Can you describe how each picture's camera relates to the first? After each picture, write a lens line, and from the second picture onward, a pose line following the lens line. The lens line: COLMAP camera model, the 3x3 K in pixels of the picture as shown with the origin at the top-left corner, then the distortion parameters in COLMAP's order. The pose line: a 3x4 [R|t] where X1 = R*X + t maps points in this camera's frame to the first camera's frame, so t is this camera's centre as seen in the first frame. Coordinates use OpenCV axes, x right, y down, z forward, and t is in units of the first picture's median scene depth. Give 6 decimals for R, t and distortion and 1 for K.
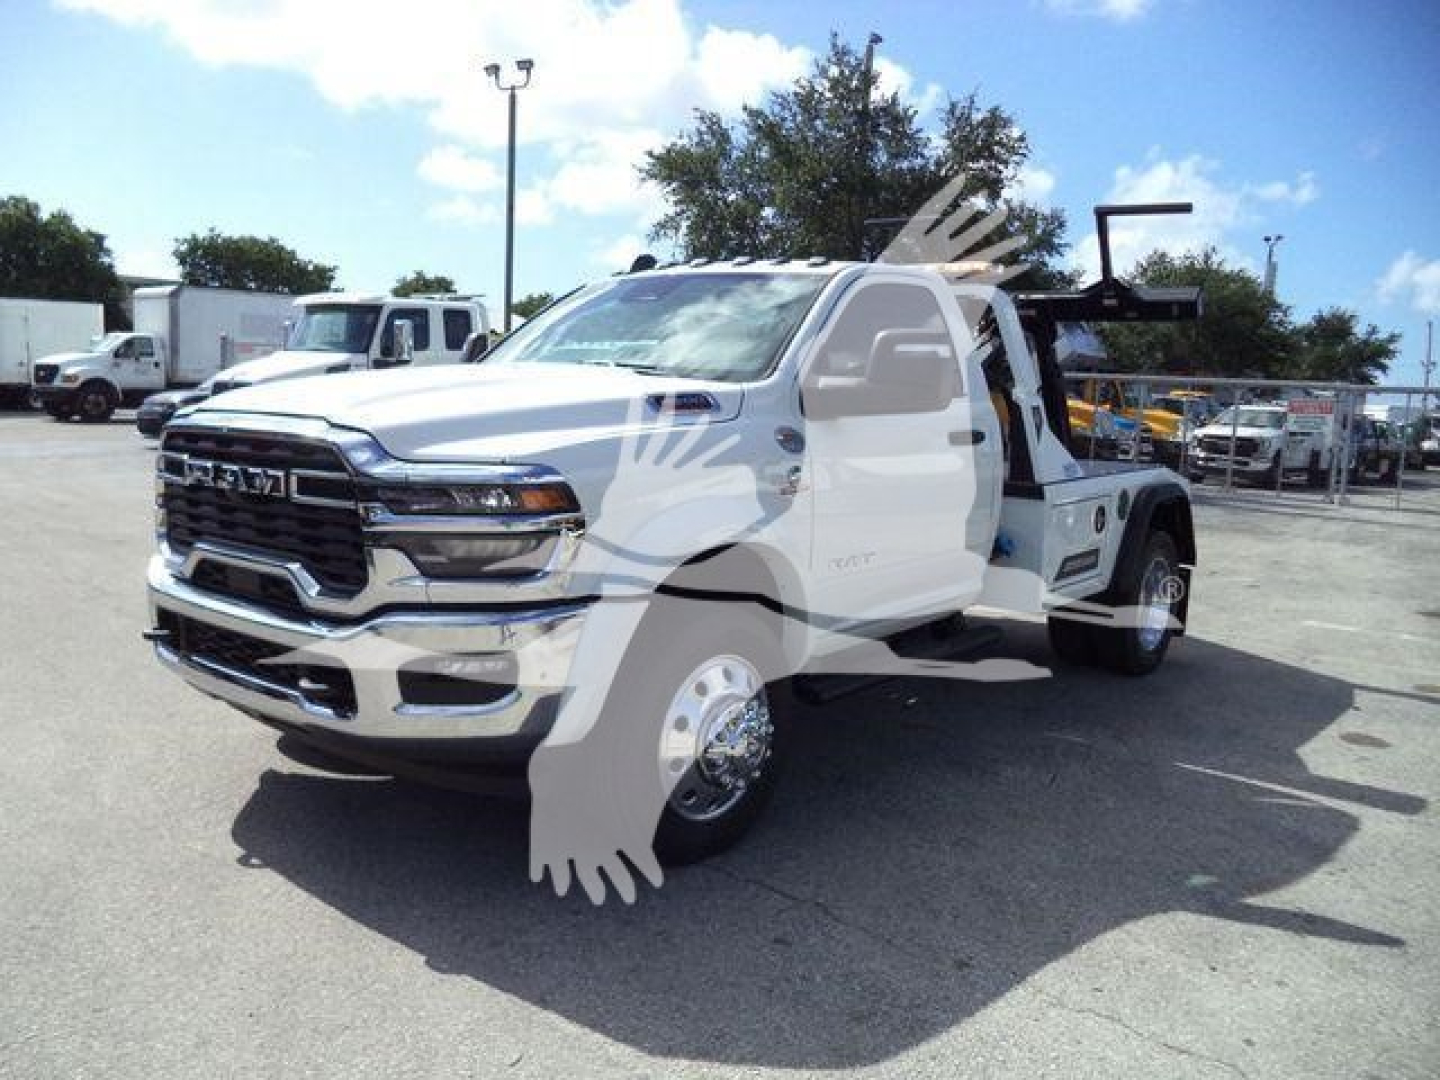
lens RADIAL K [[1166.4, 0, 718.1], [0, 1166.4, 541.0], [0, 0, 1]] dist [-0.032902, 0.011787]
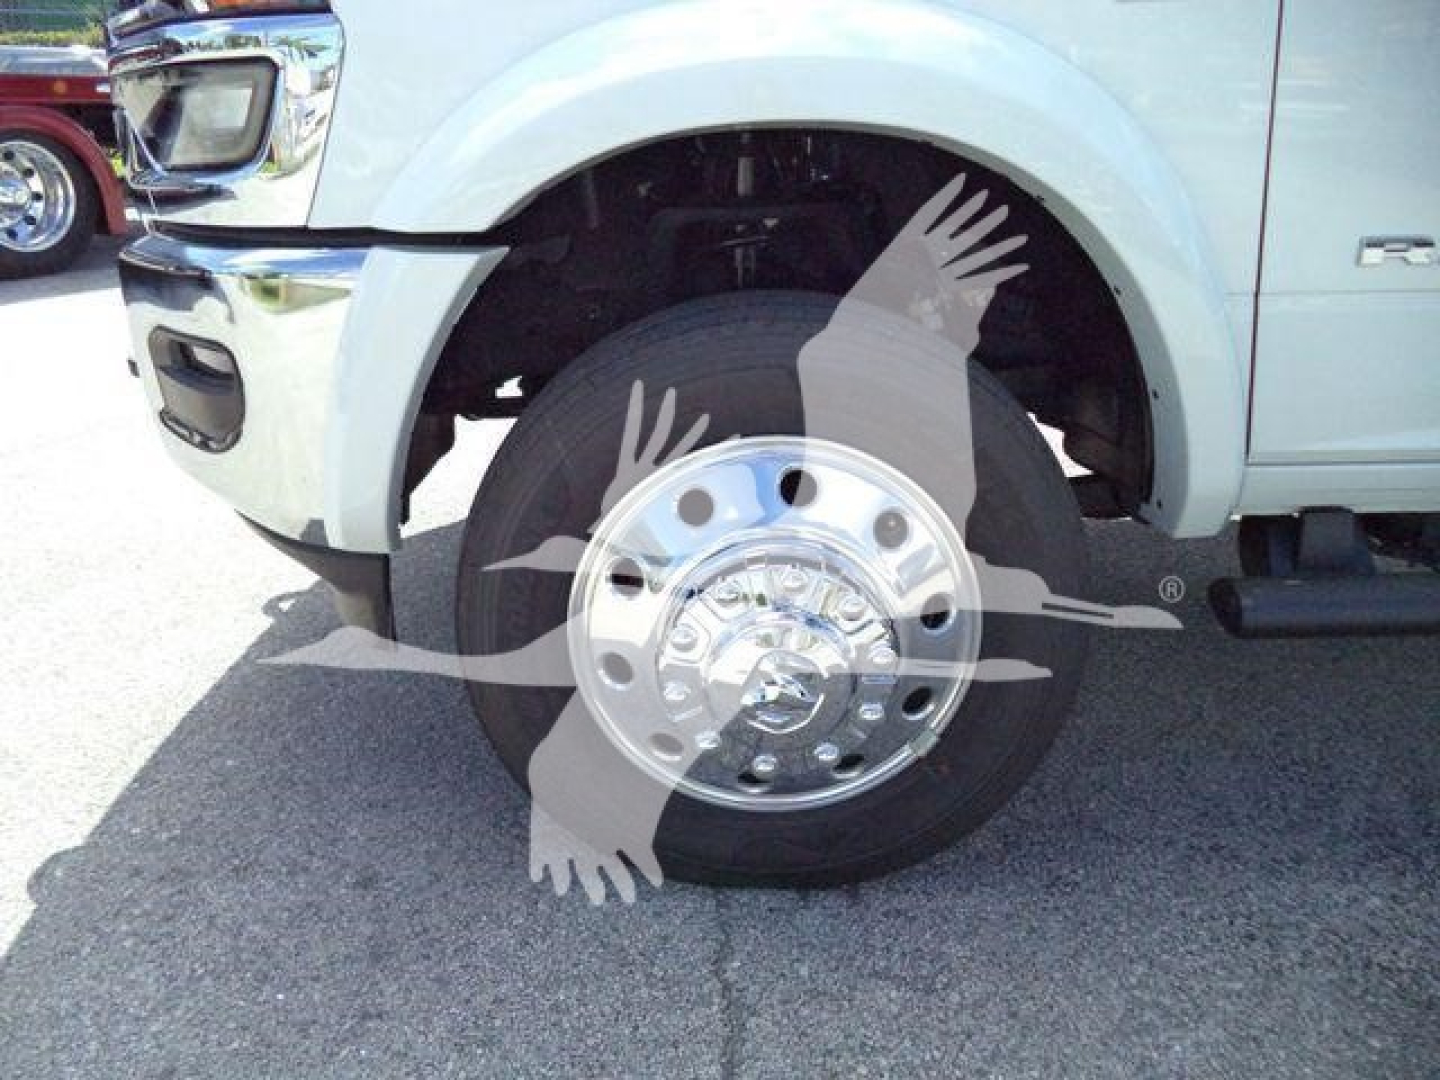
lens RADIAL K [[1166.4, 0, 733.4], [0, 1166.4, 548.1], [0, 0, 1]] dist [-0.032902, 0.011787]
pose [[0.658021, 0.245473, -0.711864, 0.043492], [-0.085651, 0.963636, 0.253119, 0.005932], [0.748112, -0.105586, 0.655118, 0.115392]]
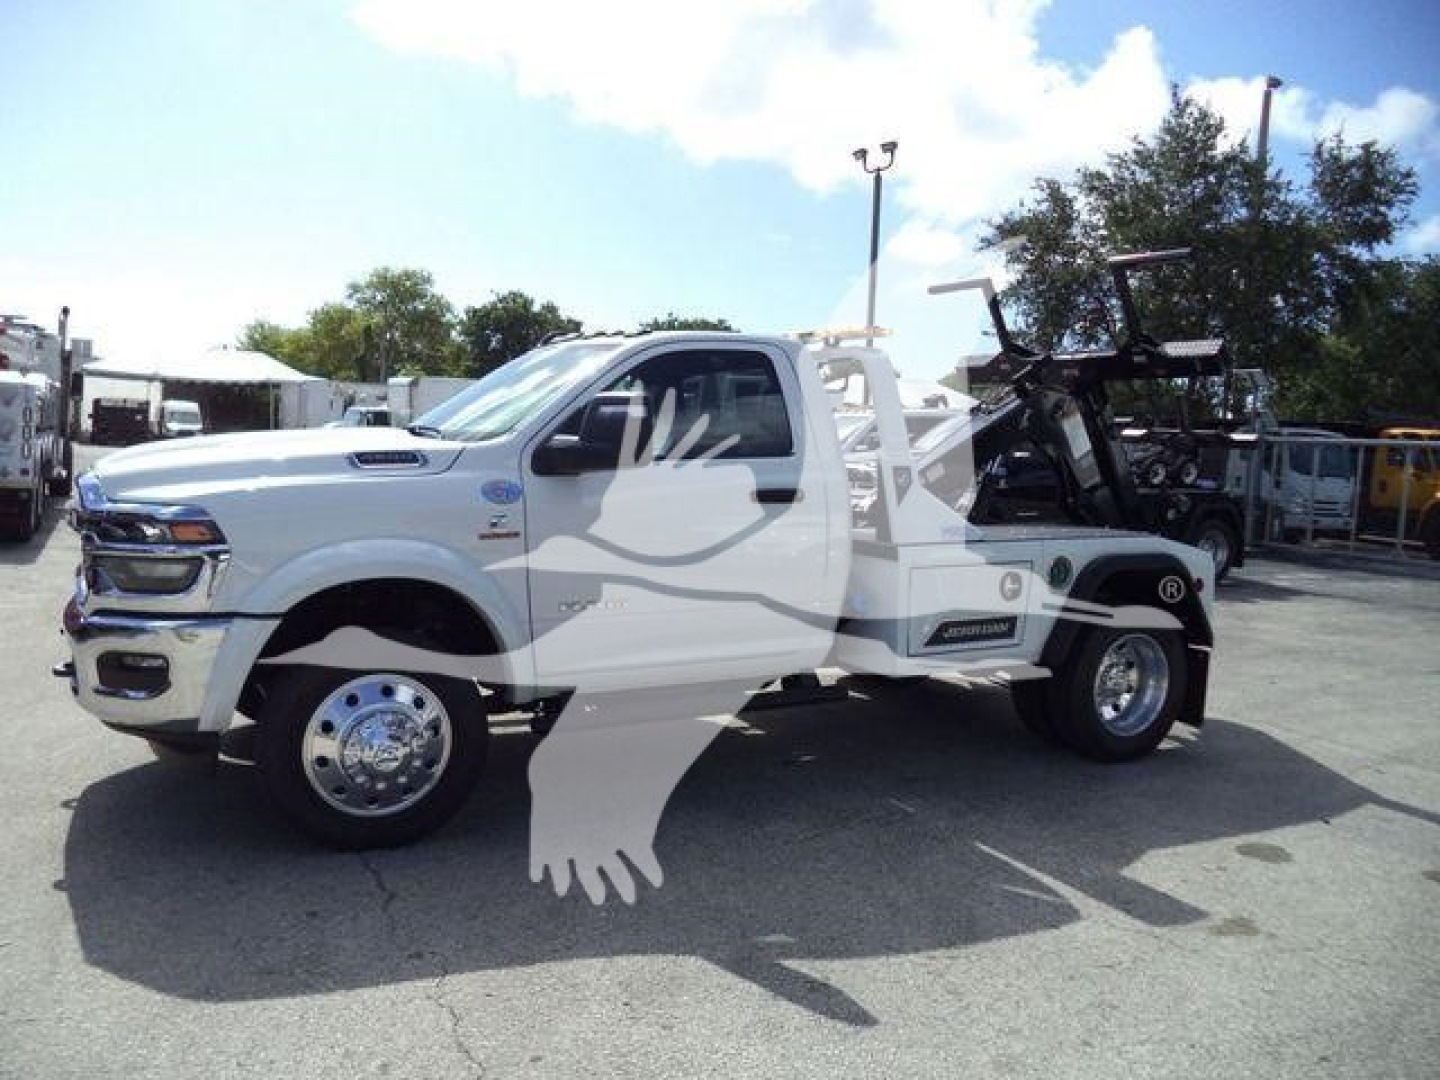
lens RADIAL K [[1166.4, 0, 712.6], [0, 1166.4, 526.2], [0, 0, 1]] dist [-0.032902, 0.011787]
pose [[0.922412, 0.023583, -0.385486, 0.119563], [-0.051077, 0.996815, -0.061237, 0.000827], [0.382814, 0.076176, 0.920679, 0.006279]]
